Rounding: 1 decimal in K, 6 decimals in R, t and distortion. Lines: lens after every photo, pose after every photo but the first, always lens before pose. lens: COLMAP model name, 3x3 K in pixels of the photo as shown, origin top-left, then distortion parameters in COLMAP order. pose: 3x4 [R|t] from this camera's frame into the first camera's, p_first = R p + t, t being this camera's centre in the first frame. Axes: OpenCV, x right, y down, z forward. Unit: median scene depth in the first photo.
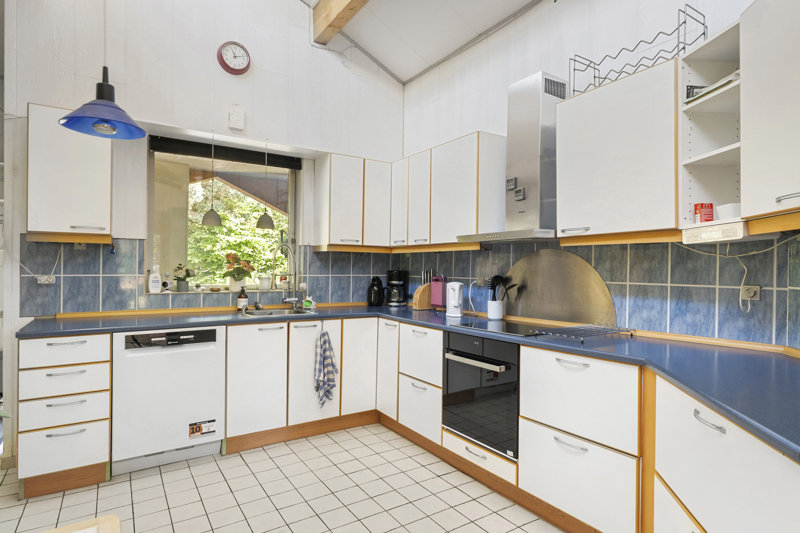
lens RADIAL K [[439.0, 0, 399.3], [0, 439.0, 271.4], [0, 0, 1]] dist [-0.001278, 0.000032]
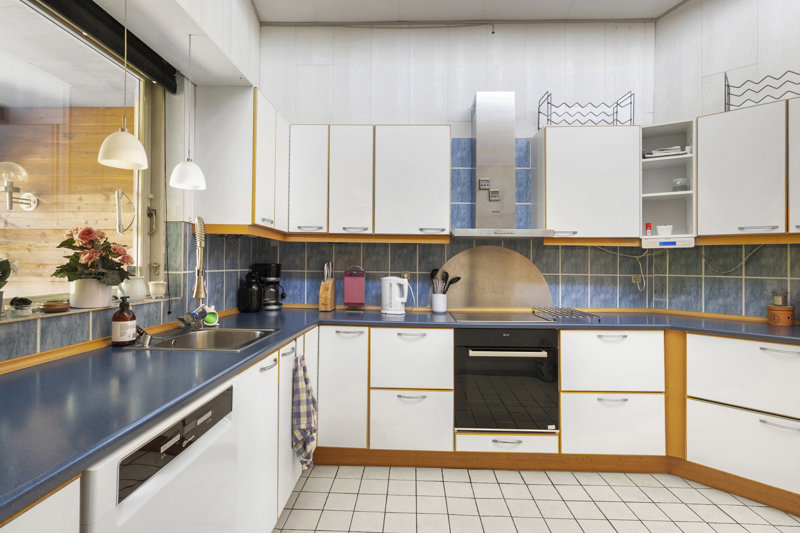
lens RADIAL K [[414.0, 0, 398.8], [0, 414.0, 260.6], [0, 0, 1]] dist [-0.000747, -0.000099]
pose [[0.571216, 0.004509, 0.820787, -0.771251], [-0.002936, 0.999990, -0.003450, -0.008469], [-0.820795, -0.000439, 0.571223, 0.649592]]
